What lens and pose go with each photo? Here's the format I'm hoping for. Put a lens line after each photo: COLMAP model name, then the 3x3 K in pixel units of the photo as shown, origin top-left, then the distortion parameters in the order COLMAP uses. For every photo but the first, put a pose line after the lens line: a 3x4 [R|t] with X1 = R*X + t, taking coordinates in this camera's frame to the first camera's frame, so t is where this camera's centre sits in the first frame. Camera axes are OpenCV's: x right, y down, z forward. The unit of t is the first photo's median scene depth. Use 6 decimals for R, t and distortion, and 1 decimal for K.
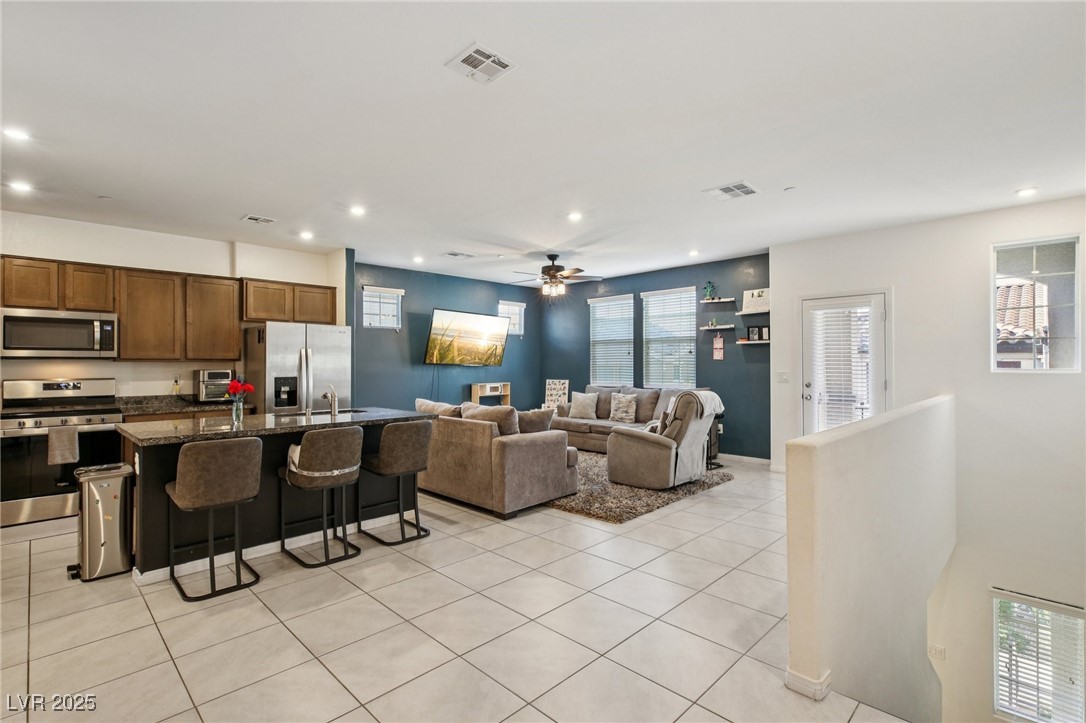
lens RADIAL K [[503.9, 0, 538.5], [0, 503.9, 360.6], [0, 0, 1]] dist [0.015195, 0.000284]
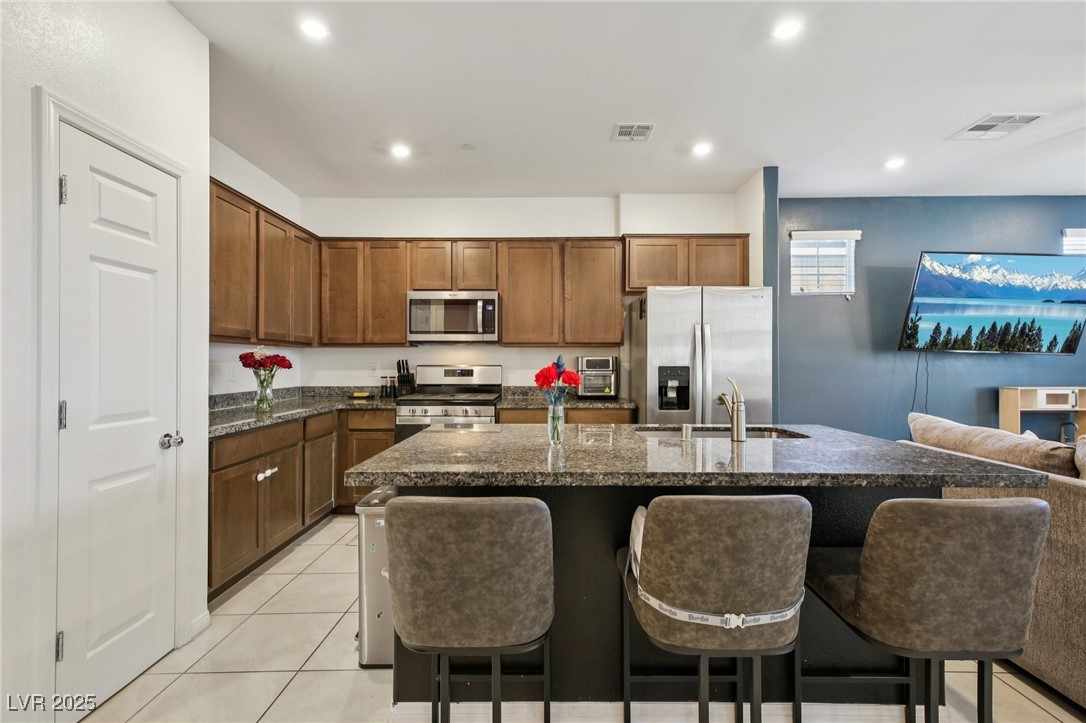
lens RADIAL K [[493.9, 0, 540.2], [0, 493.9, 360.1], [0, 0, 1]] dist [0.005308, -0.002961]
pose [[0.702538, -0.000362, -0.711646, -0.129762], [0.002706, 0.999994, 0.002163, 0.018786], [0.711641, -0.003446, 0.702535, 0.344491]]
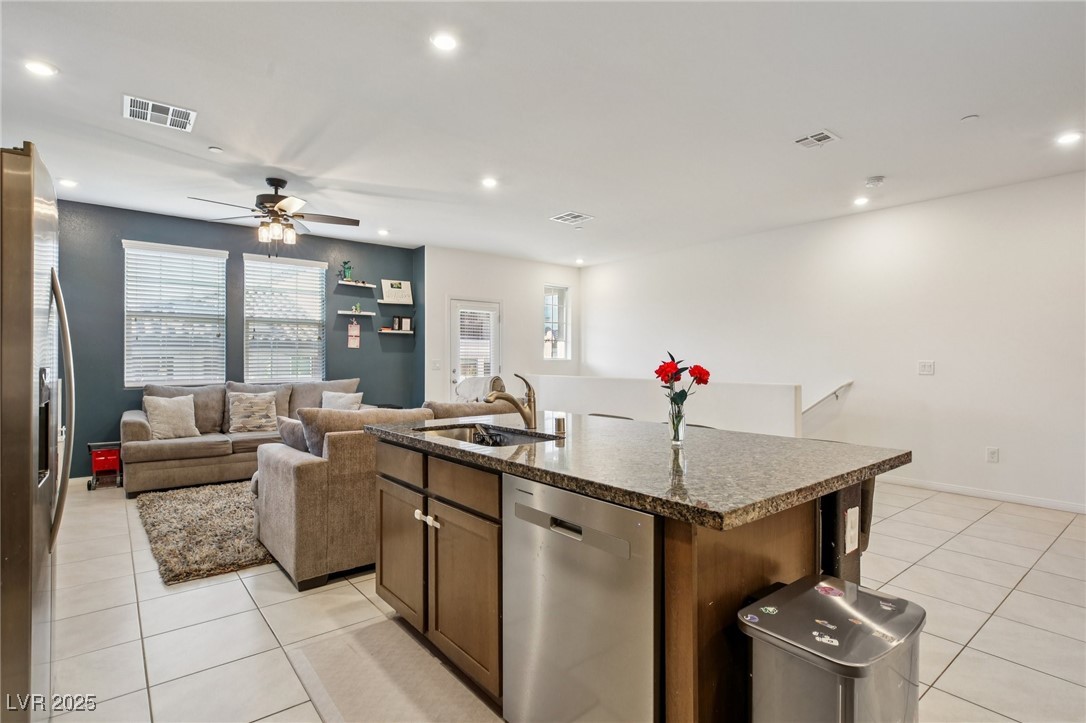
lens RADIAL K [[551.2, 0, 533.9], [0, 551.2, 366.3], [0, 0, 1]] dist [-0.001487, 0.000015]
pose [[0.091521, -0.010645, 0.995746, -0.662189], [-0.013183, 0.999842, 0.011901, 0.016486], [-0.995716, -0.014216, 0.091366, 0.618185]]
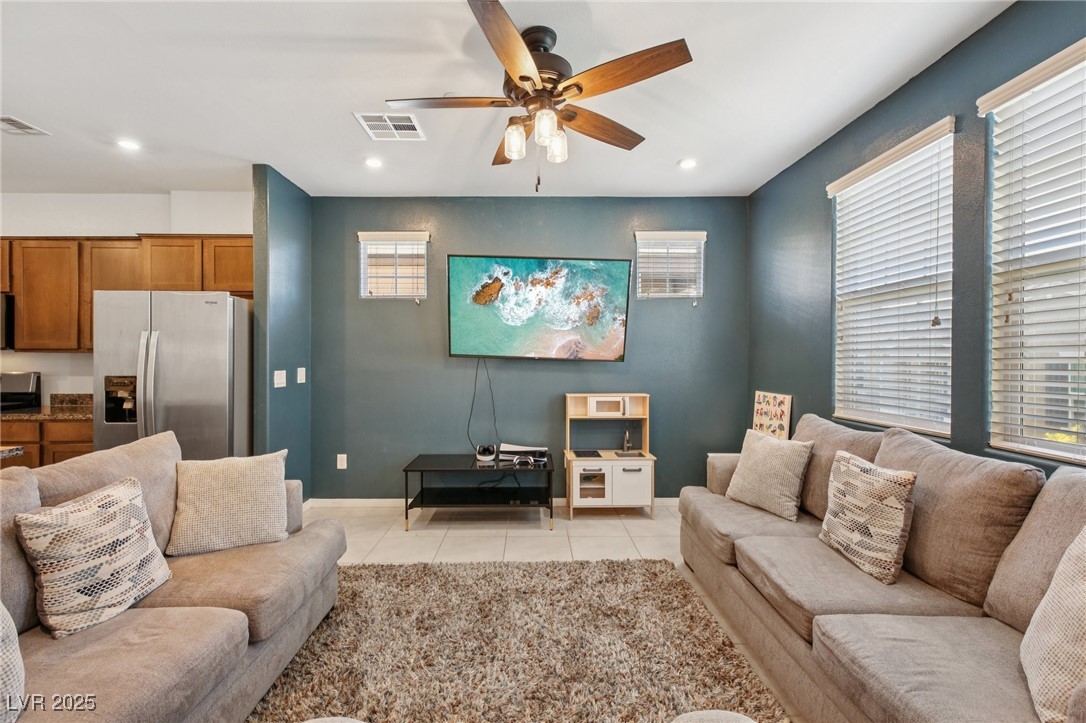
lens RADIAL K [[493.9, 0, 527.8], [0, 493.9, 362.1], [0, 0, 1]] dist [0.005308, -0.002961]
pose [[0.719275, 0.009818, -0.694656, 0.260989], [0.002534, 0.999856, 0.016756, 0.004896], [0.694721, -0.013813, 0.719147, 0.770568]]
